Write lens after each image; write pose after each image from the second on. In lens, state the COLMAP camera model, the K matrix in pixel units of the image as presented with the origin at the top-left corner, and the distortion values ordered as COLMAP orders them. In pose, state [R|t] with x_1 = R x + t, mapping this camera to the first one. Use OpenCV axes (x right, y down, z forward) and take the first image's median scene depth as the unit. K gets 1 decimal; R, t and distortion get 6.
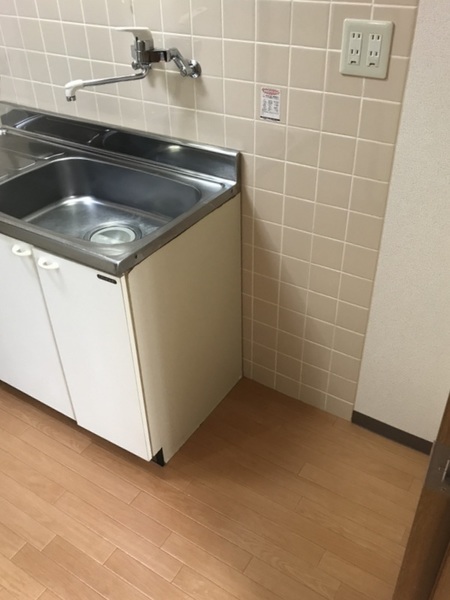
lens RADIAL K [[560.8, 0, 228.4], [0, 560.8, 296.3], [0, 0, 1]] dist [0.017445, 0.000000]
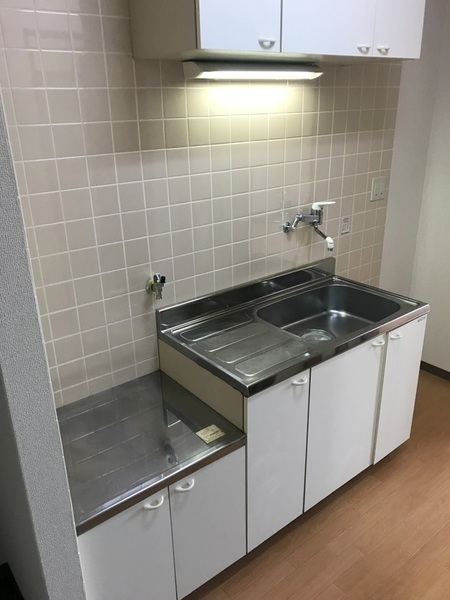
lens RADIAL K [[492.4, 0, 224.3], [0, 492.4, 299.6], [0, 0, 1]] dist [-0.003487, 0.001504]
pose [[0.318685, -0.334013, 0.887060, -1.429550], [0.559839, 0.821506, 0.108202, -0.478834], [-0.764866, 0.462129, 0.448795, 0.592058]]
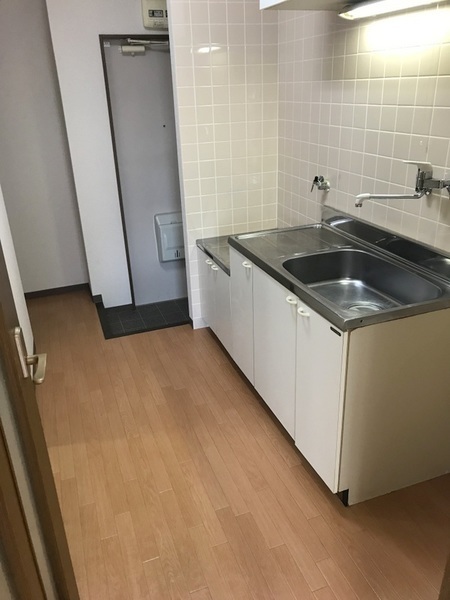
lens RADIAL K [[492.4, 0, 219.2], [0, 492.4, 298.1], [0, 0, 1]] dist [-0.003487, 0.001504]
pose [[0.786782, 0.233831, -0.571224, 0.172044], [-0.333129, 0.939968, -0.074063, 0.058919], [0.519614, 0.248563, 0.817446, -0.097998]]
